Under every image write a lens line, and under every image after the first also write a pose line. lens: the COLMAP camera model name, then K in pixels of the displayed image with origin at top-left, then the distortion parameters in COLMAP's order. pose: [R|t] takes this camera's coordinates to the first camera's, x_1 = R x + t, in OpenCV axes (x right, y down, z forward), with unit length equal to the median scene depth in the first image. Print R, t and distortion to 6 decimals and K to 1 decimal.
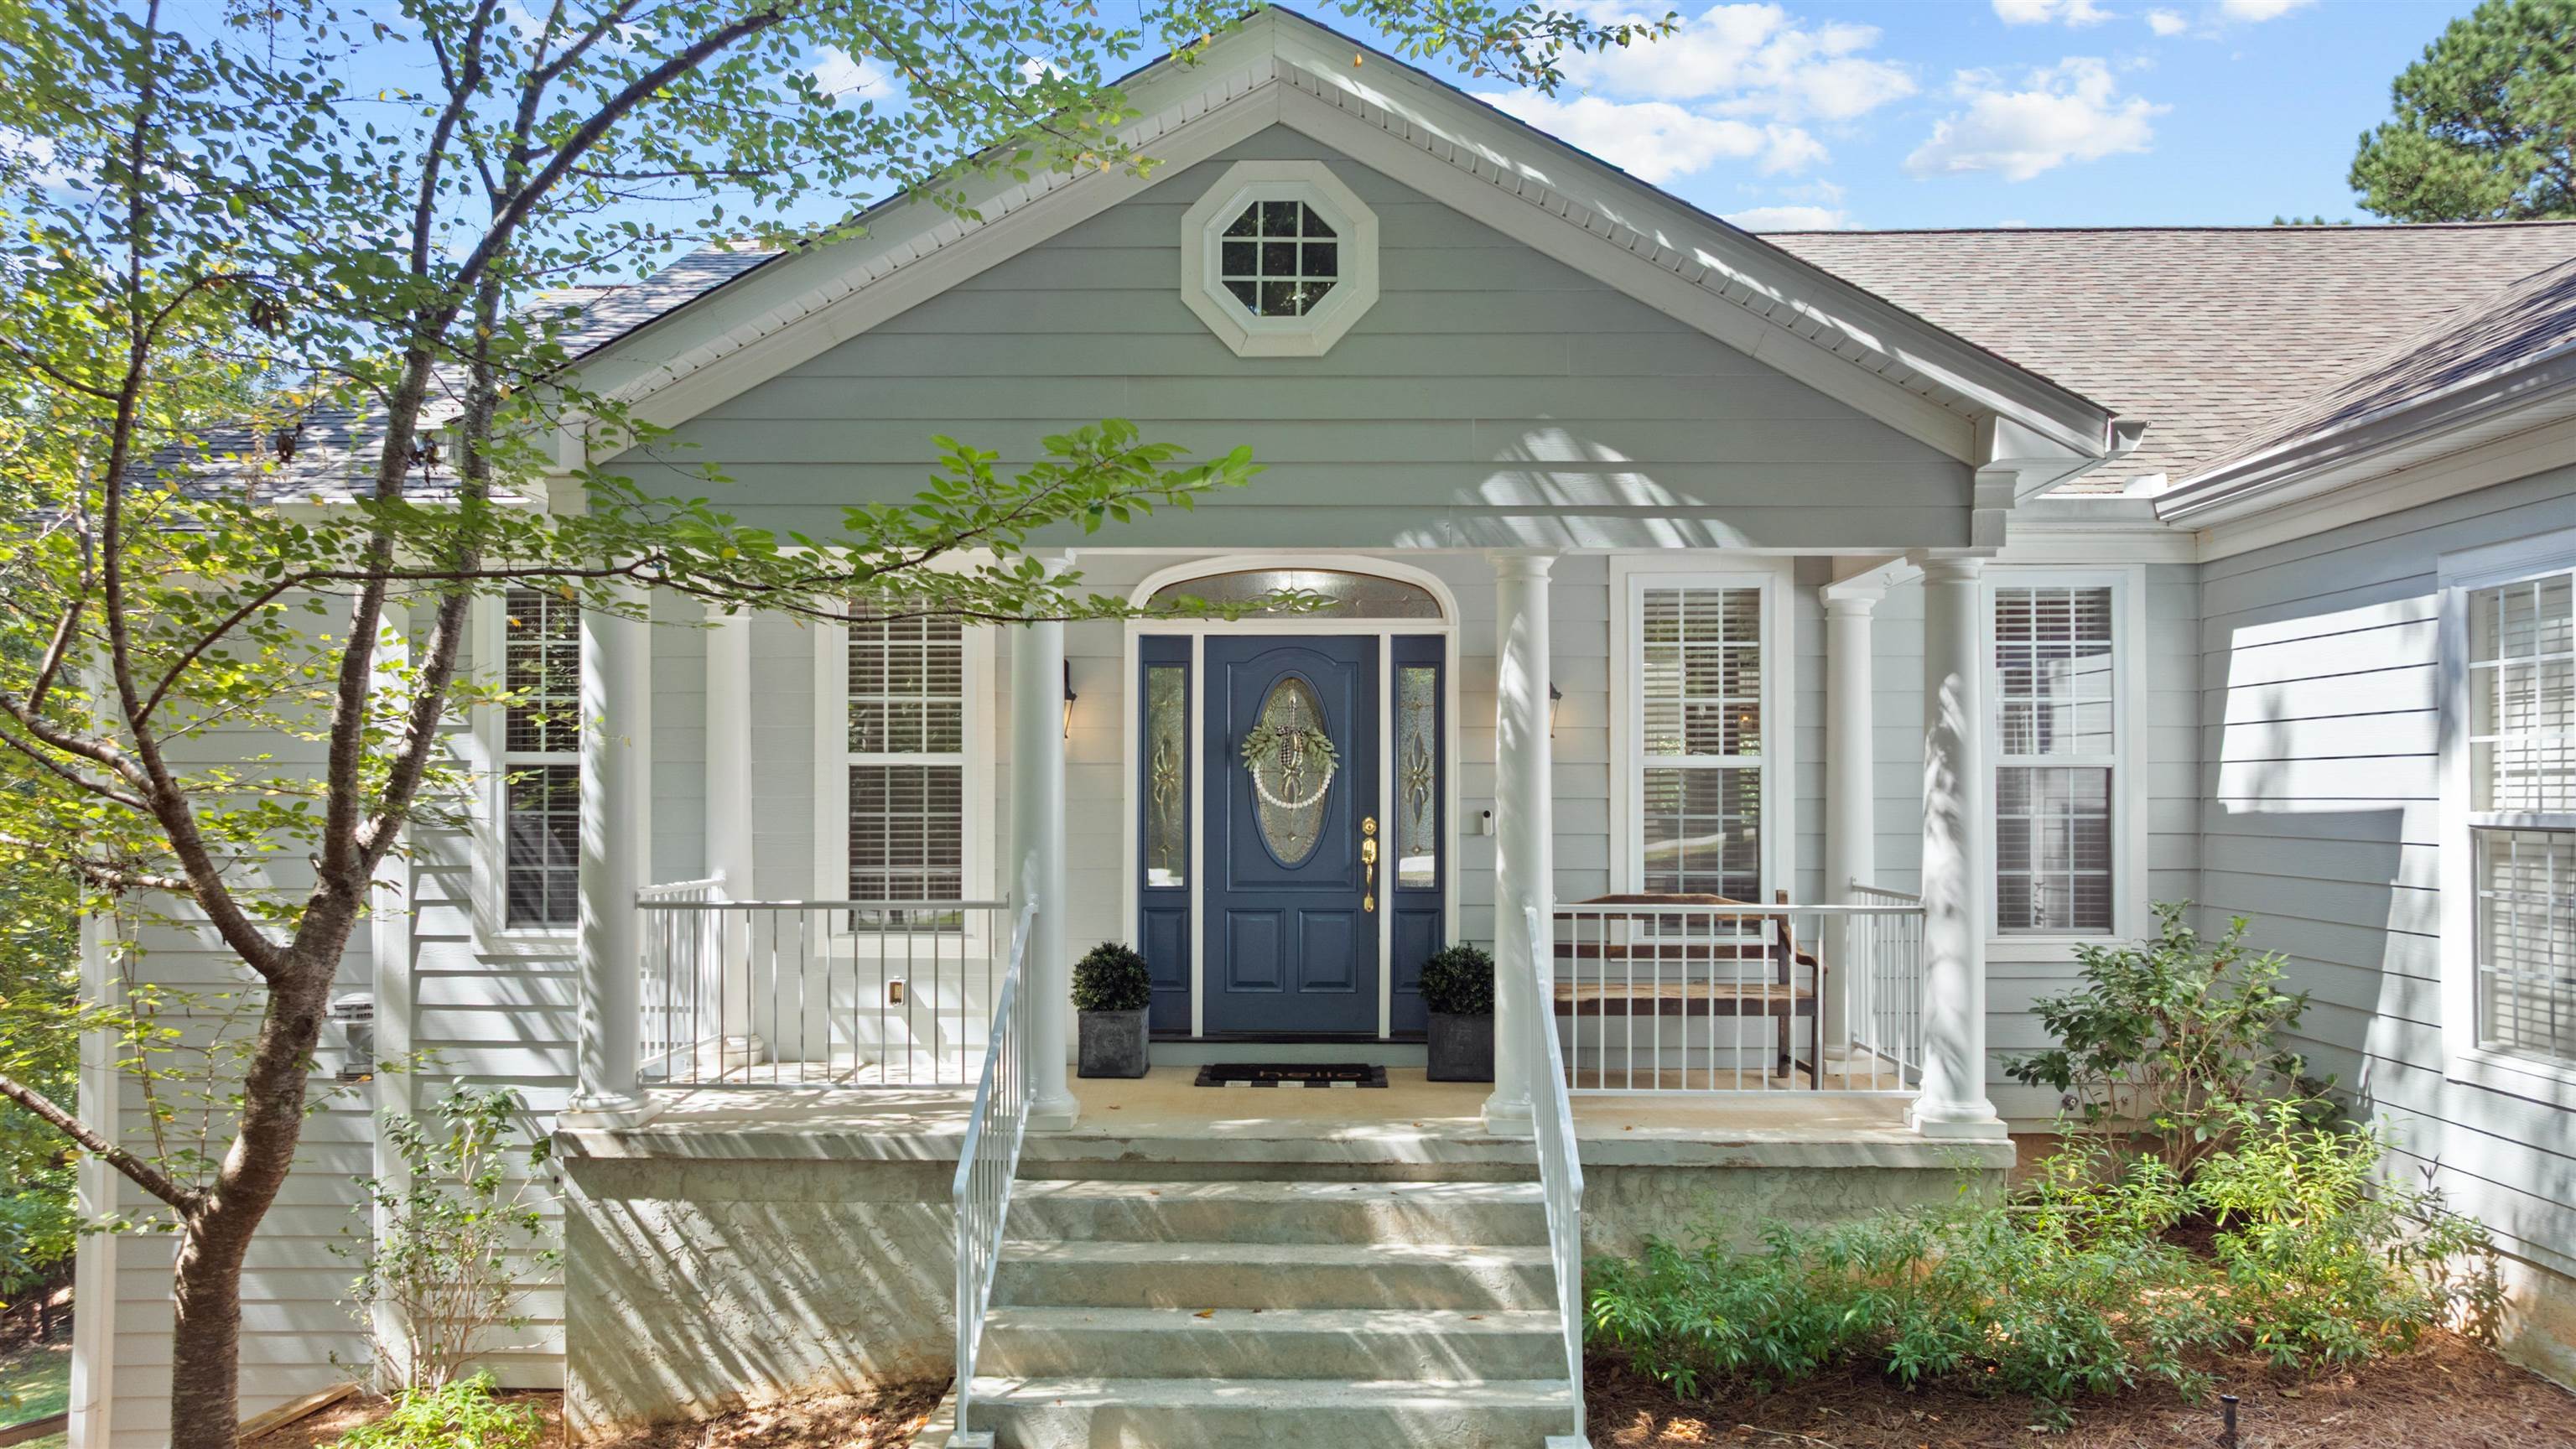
lens RADIAL K [[1853.2, 0, 1285.5], [0, 1853.2, 764.3], [0, 0, 1]] dist [-0.002361, 0.000750]
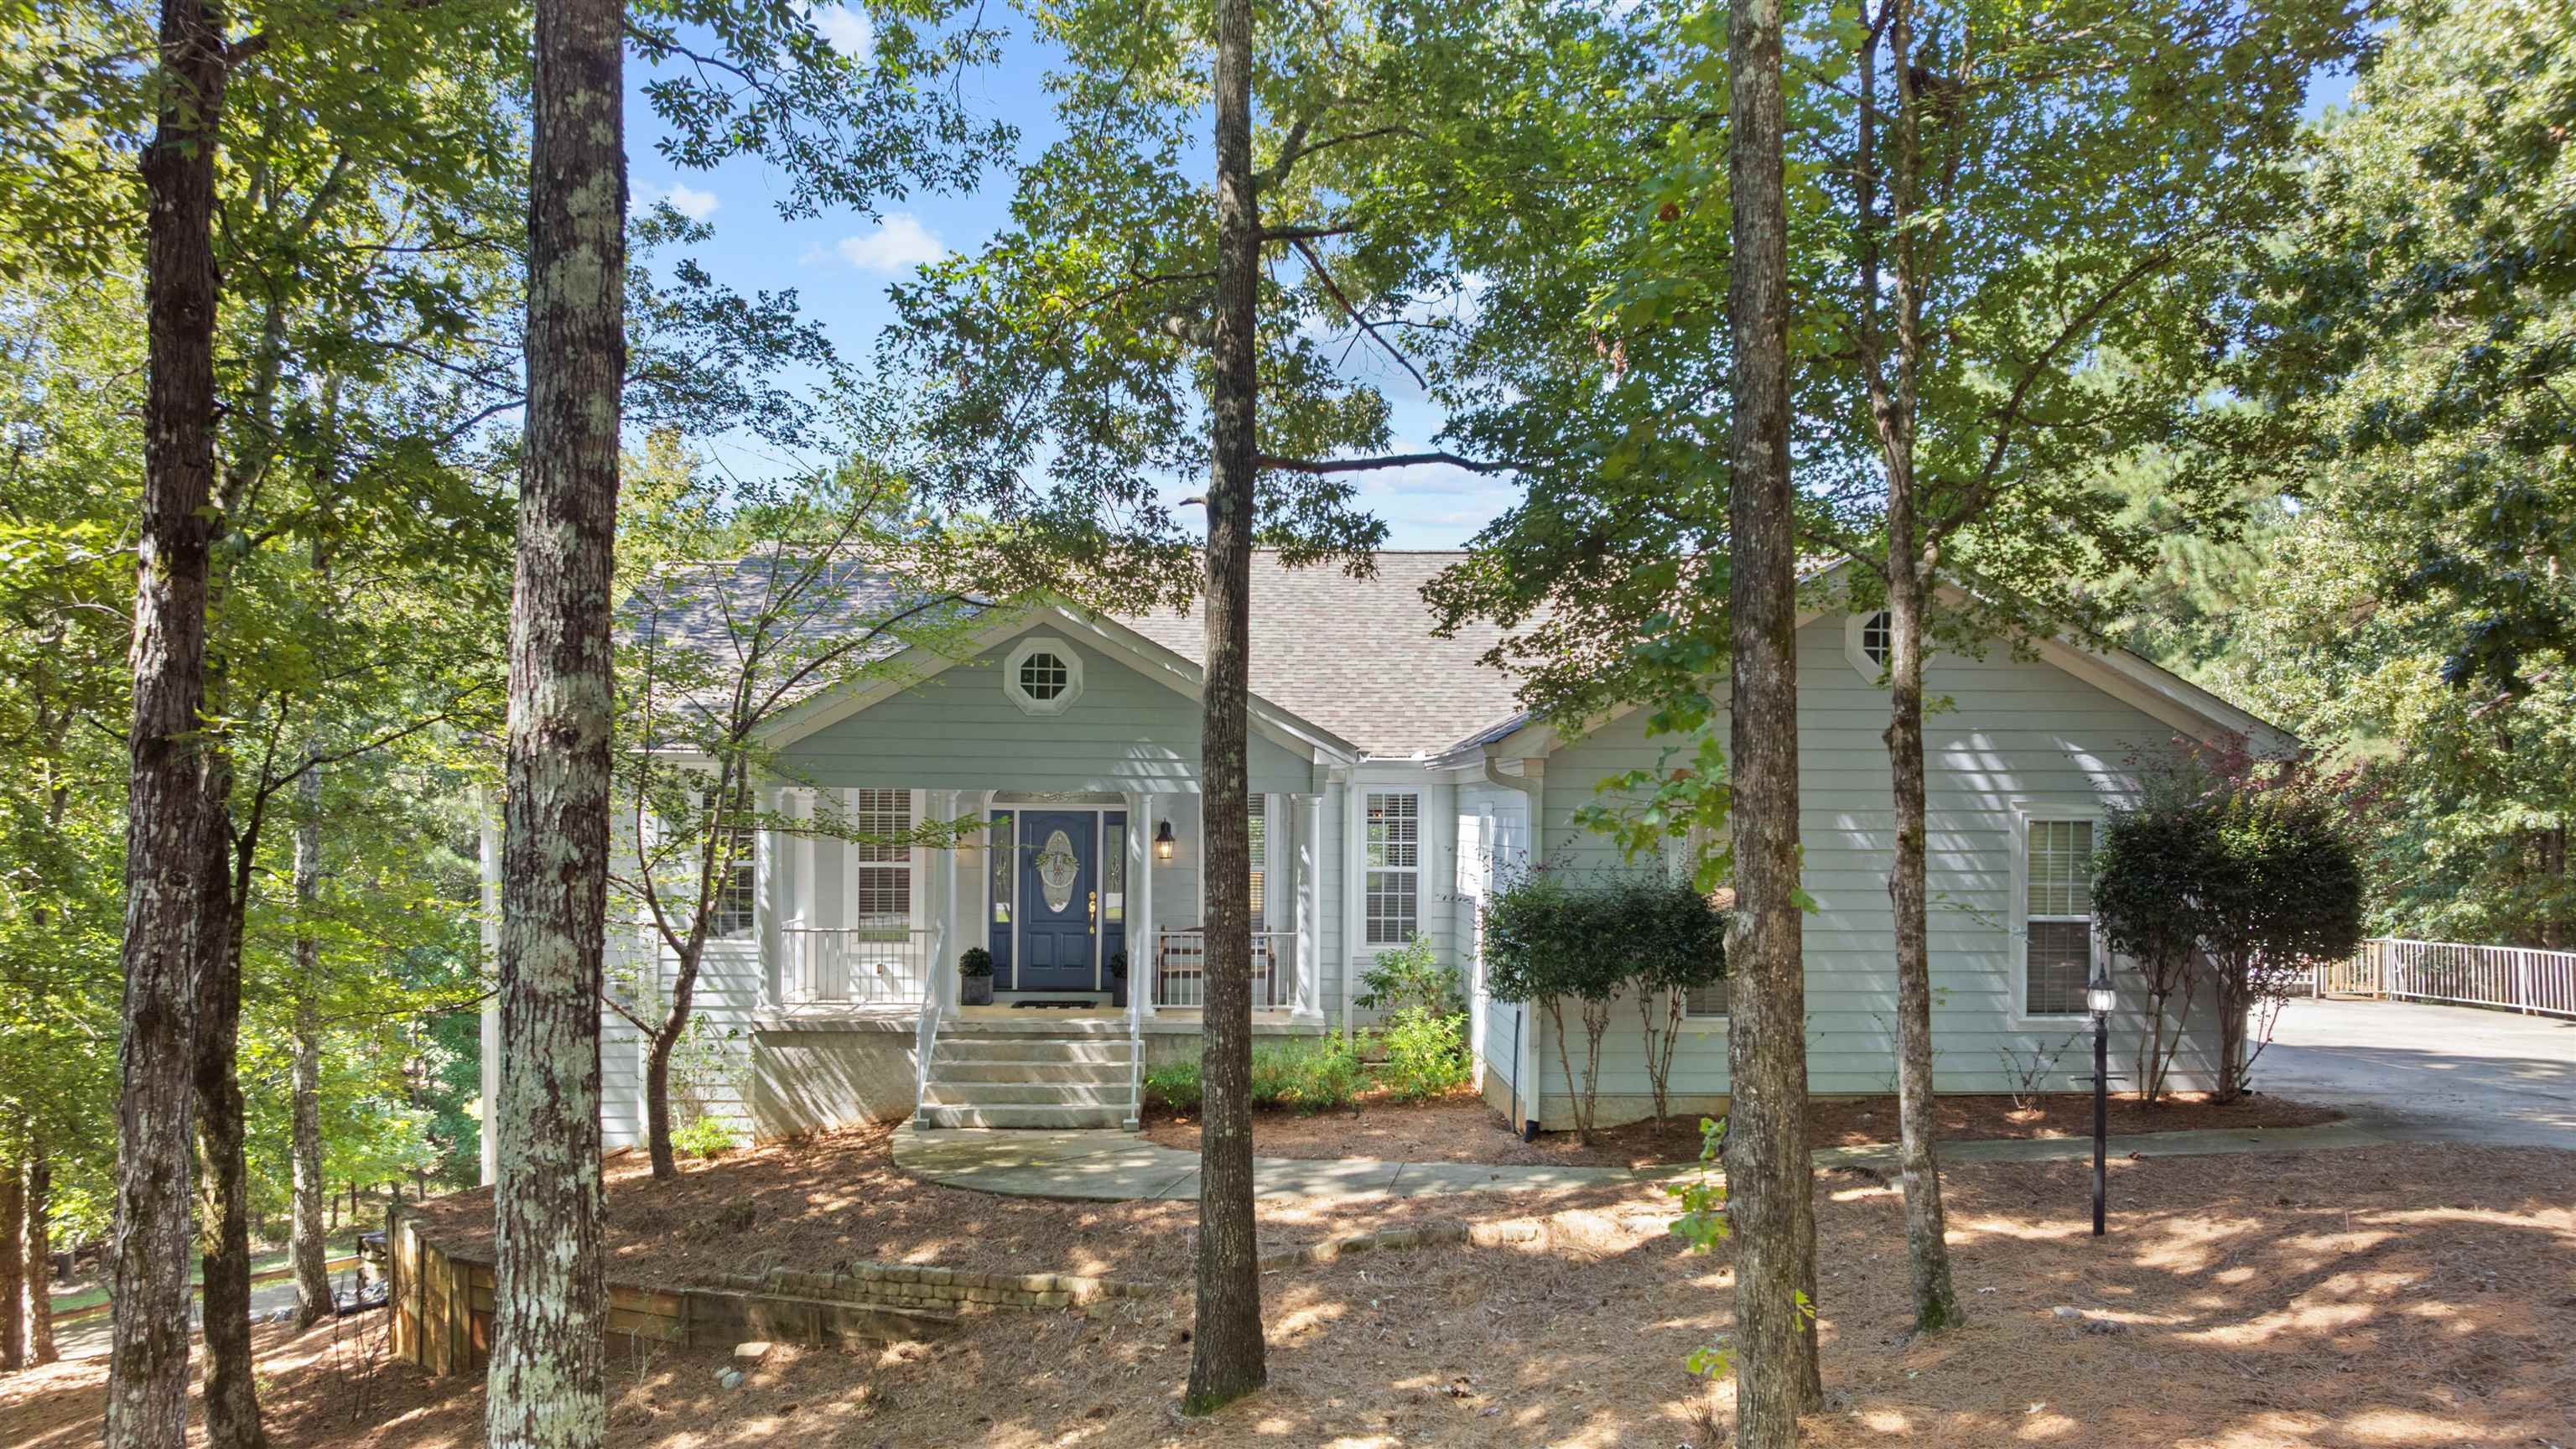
lens RADIAL K [[1862.6, 0, 1285.3], [0, 1862.6, 791.0], [0, 0, 1]] dist [-0.005144, 0.001114]
pose [[0.998378, 0.009113, 0.056199, 0.171789], [-0.009544, 0.999927, 0.007410, -0.128535], [-0.056127, -0.007934, 0.998392, -1.448966]]
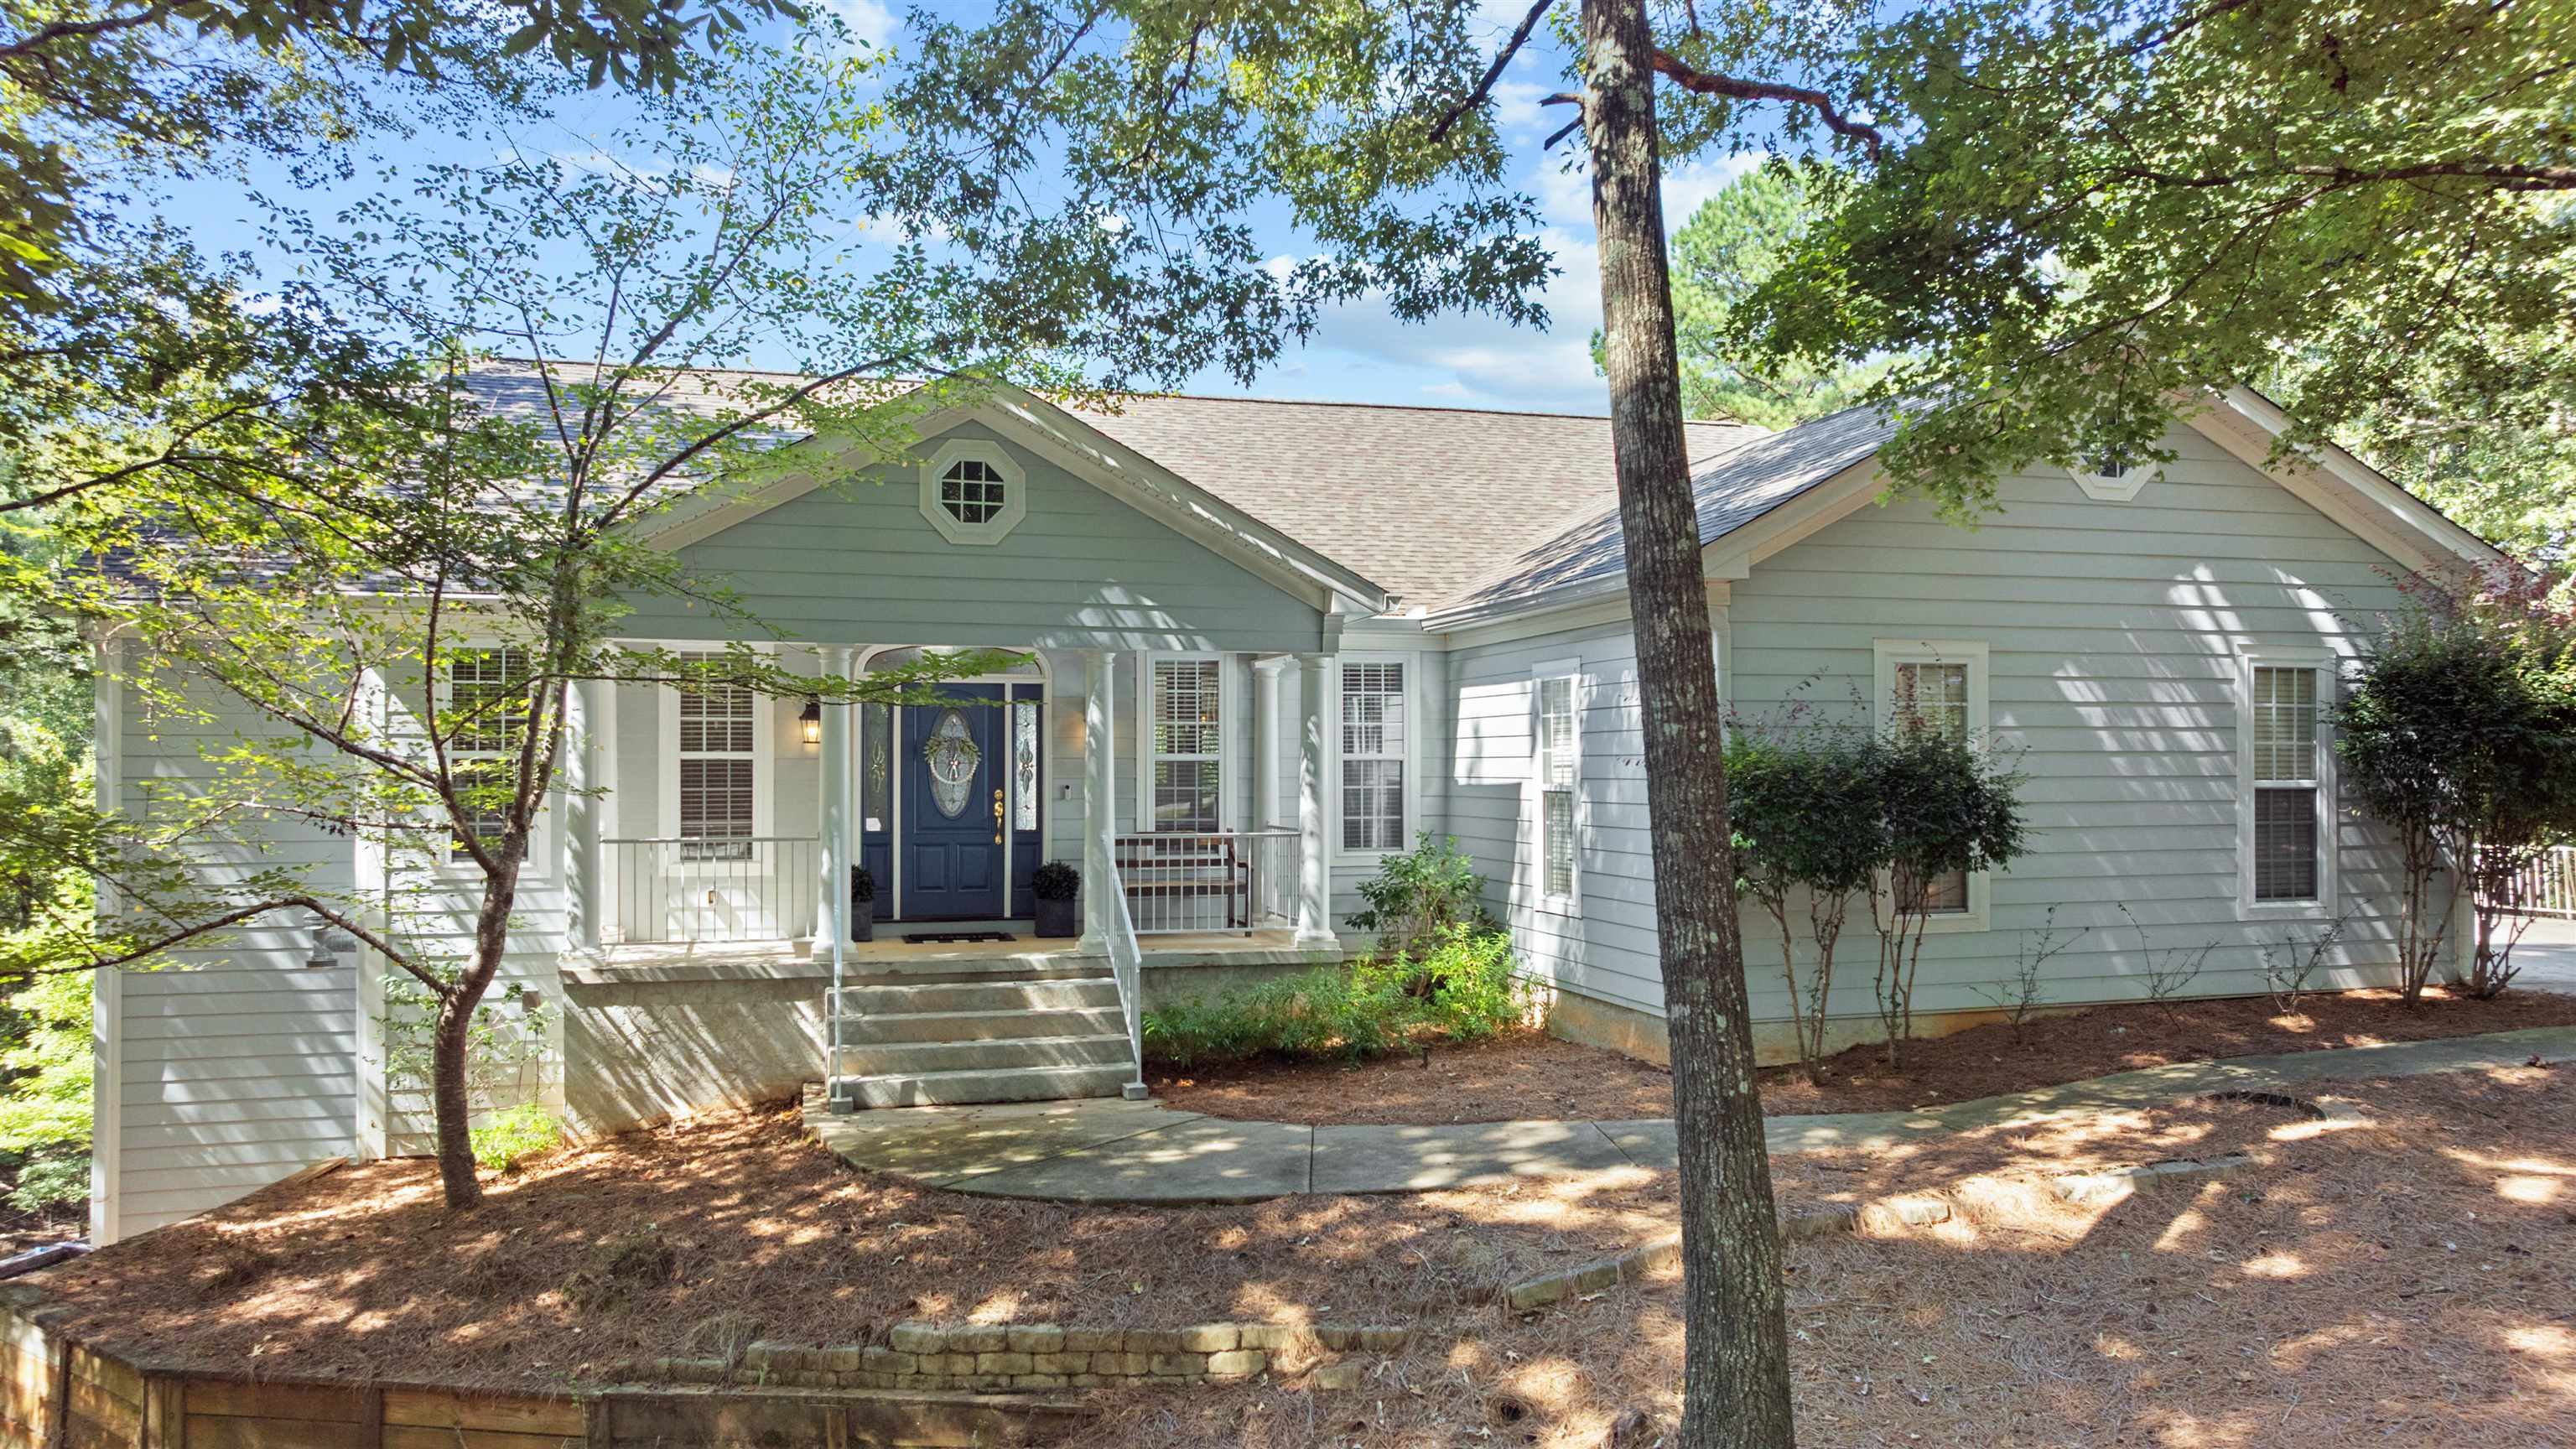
lens RADIAL K [[1847.2, 0, 1288.0], [0, 1847.2, 724.5], [0, 0, 1]] dist [-0.000011, -0.001441]
pose [[0.956604, 0.004759, 0.291353, -0.225619], [-0.003150, 0.999977, -0.005992, -0.025099], [-0.291375, 0.004815, 0.956597, -0.818876]]
